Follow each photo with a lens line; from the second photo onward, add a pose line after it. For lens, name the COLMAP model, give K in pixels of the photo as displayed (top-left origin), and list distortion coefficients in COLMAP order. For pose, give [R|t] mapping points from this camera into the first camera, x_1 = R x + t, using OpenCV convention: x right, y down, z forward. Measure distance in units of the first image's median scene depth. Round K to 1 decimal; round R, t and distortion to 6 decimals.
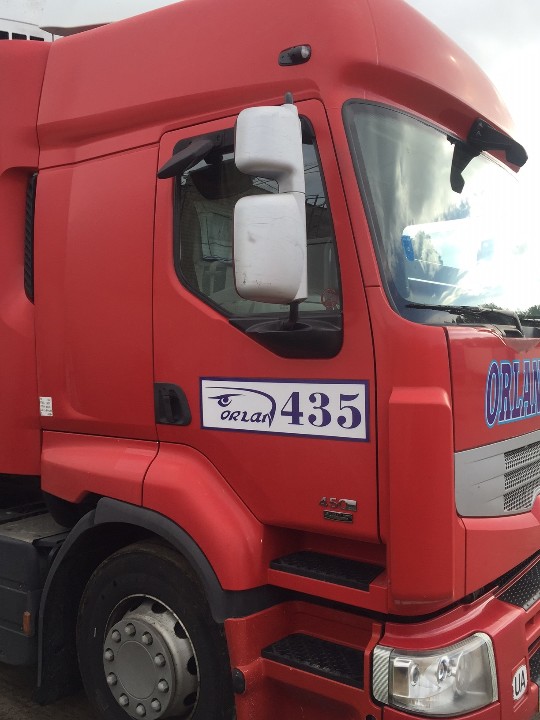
lens RADIAL K [[743.1, 0, 270.1], [0, 743.1, 359.4], [0, 0, 1]] dist [0.026306, 0.000000]
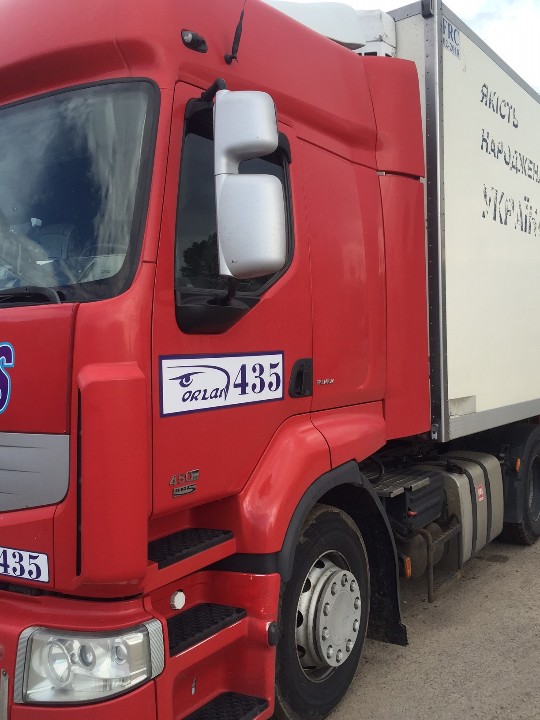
lens RADIAL K [[743.1, 0, 276.2], [0, 743.1, 359.6], [0, 0, 1]] dist [0.026306, 0.000000]
pose [[-0.097443, -0.009101, 0.995200, -1.021549], [0.037449, 0.999217, 0.012804, 0.023565], [-0.994536, 0.038517, -0.097026, 1.024801]]
